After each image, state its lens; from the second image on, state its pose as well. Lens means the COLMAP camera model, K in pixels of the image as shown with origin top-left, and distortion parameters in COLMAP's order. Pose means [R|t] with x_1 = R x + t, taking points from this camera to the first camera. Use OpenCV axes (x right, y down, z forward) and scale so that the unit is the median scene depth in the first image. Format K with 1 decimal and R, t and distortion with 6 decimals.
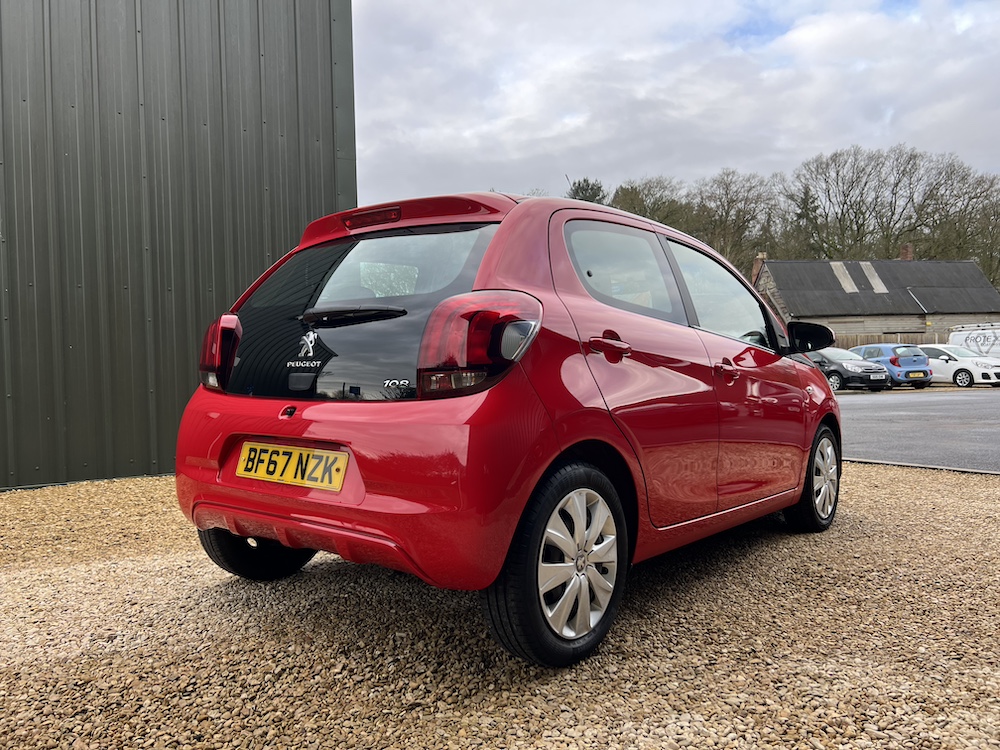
lens RADIAL K [[748.4, 0, 498.6], [0, 748.4, 380.1], [0, 0, 1]] dist [0.051618, -0.059523]
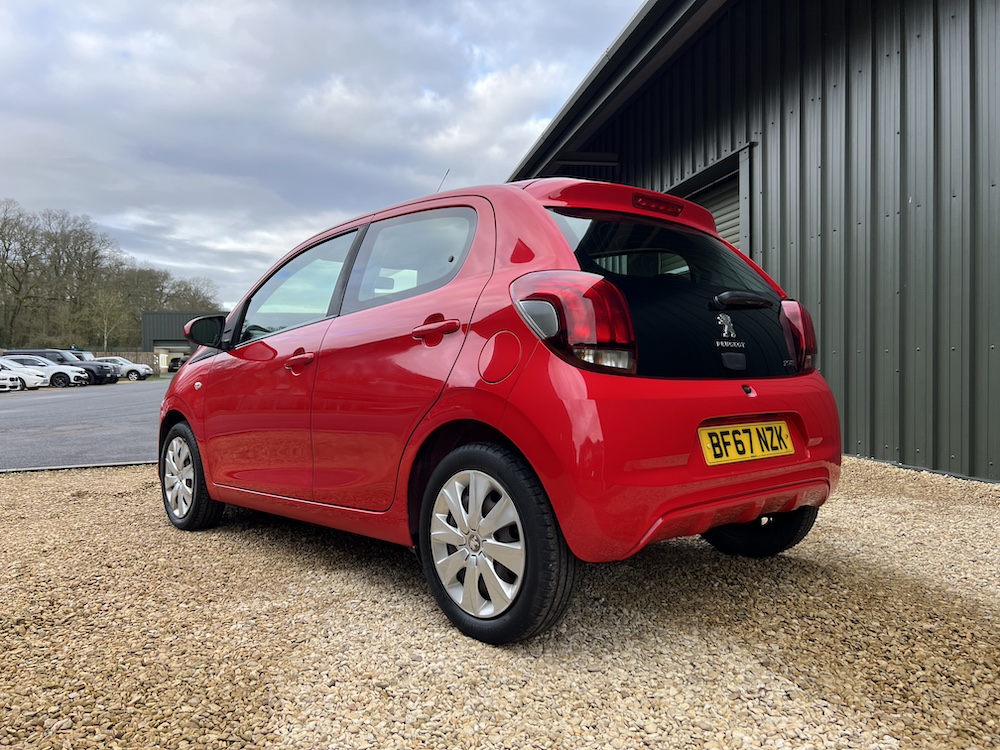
lens RADIAL K [[748.4, 0, 498.6], [0, 748.4, 380.1], [0, 0, 1]] dist [0.051618, -0.059523]
pose [[0.175205, -0.011082, 0.984470, -1.298046], [0.015664, 0.999841, 0.008468, 0.013359], [-0.984407, 0.013937, 0.175351, 1.104420]]
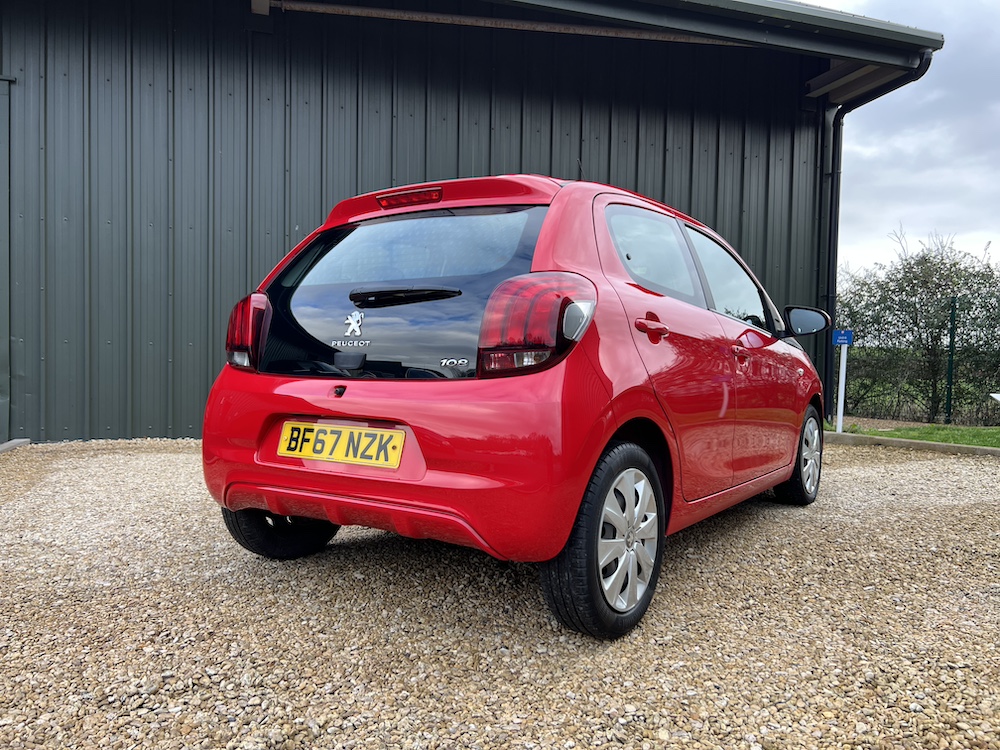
lens RADIAL K [[748.4, 0, 498.6], [0, 748.4, 380.1], [0, 0, 1]] dist [0.051618, -0.059523]
pose [[0.996751, 0.000449, 0.080542, -0.138991], [-0.002102, 0.999789, 0.020435, 0.006552], [-0.080516, -0.020538, 0.996542, -0.015984]]
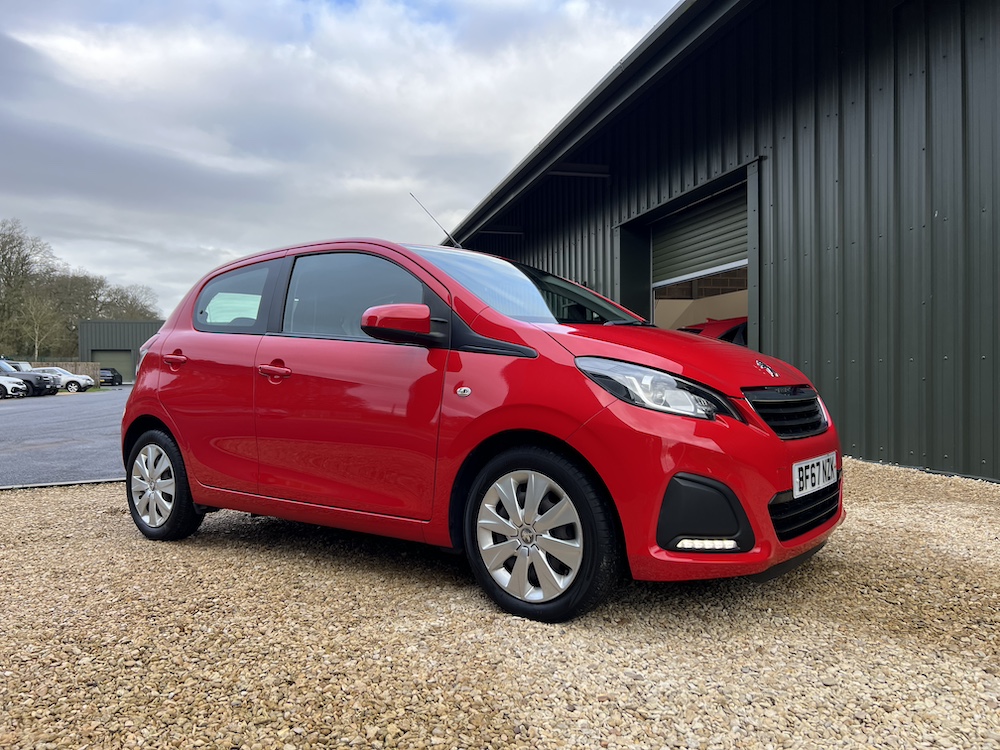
lens RADIAL K [[748.9, 0, 501.5], [0, 748.9, 377.4], [0, 0, 1]] dist [0.049330, -0.055148]
pose [[0.090928, 0.007099, 0.995832, -1.300693], [0.016843, 0.999821, -0.008666, 0.016606], [-0.995715, 0.017561, 0.090792, 1.414188]]
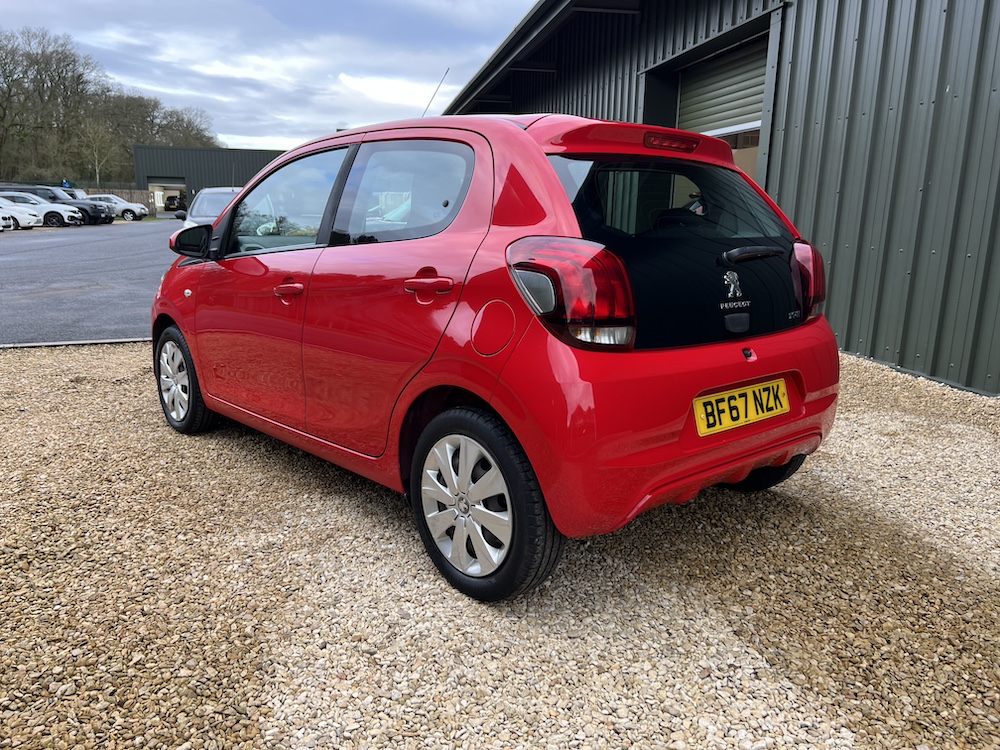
lens RADIAL K [[748.9, 0, 501.5], [0, 748.9, 377.4], [0, 0, 1]] dist [0.049330, -0.055148]
pose [[0.178912, -0.205056, 0.962259, -1.256519], [-0.013122, 0.977455, 0.210734, -0.129730], [-0.983778, -0.050330, 0.172188, 1.098663]]
